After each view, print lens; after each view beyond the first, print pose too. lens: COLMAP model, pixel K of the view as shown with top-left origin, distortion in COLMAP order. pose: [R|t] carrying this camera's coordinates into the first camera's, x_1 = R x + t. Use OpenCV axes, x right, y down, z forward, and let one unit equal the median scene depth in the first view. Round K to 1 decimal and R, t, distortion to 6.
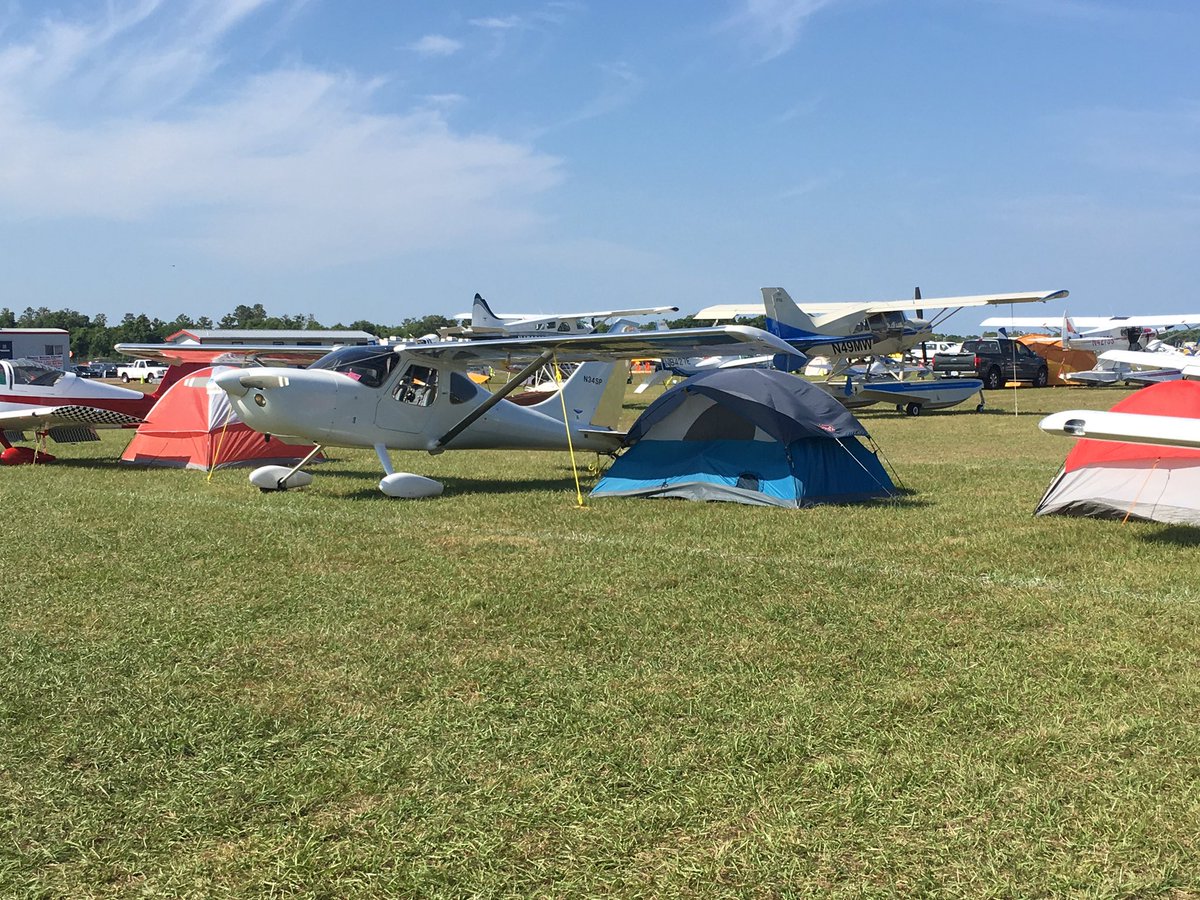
lens RADIAL K [[866.5, 0, 601.7], [0, 866.5, 447.6], [0, 0, 1]] dist [0.008727, -0.024268]
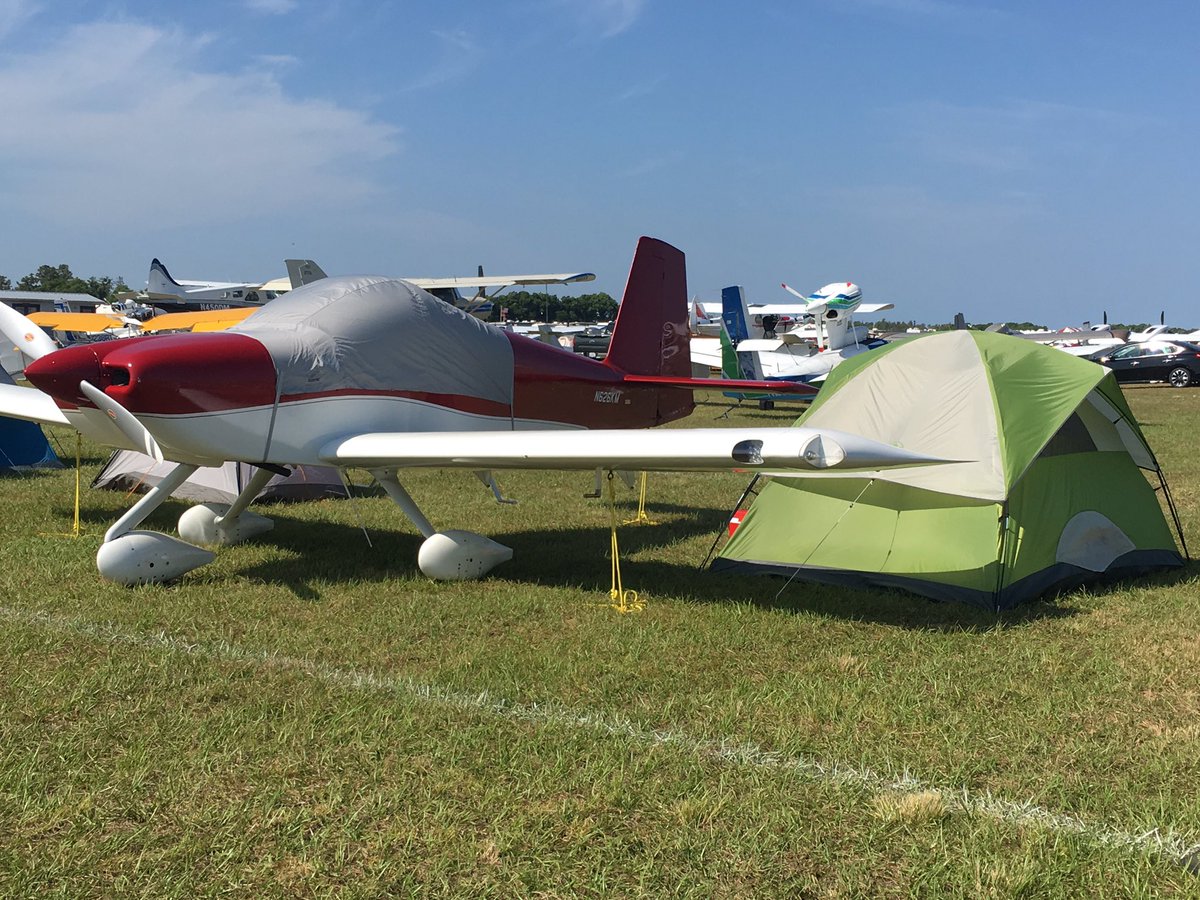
lens RADIAL K [[866.5, 0, 593.9], [0, 866.5, 448.6], [0, 0, 1]] dist [0.008727, -0.024268]
pose [[0.997276, 0.022532, 0.070229, 0.115558], [-0.024377, 0.999377, 0.025515, -0.000792], [-0.069611, -0.027157, 0.997205, -0.003092]]
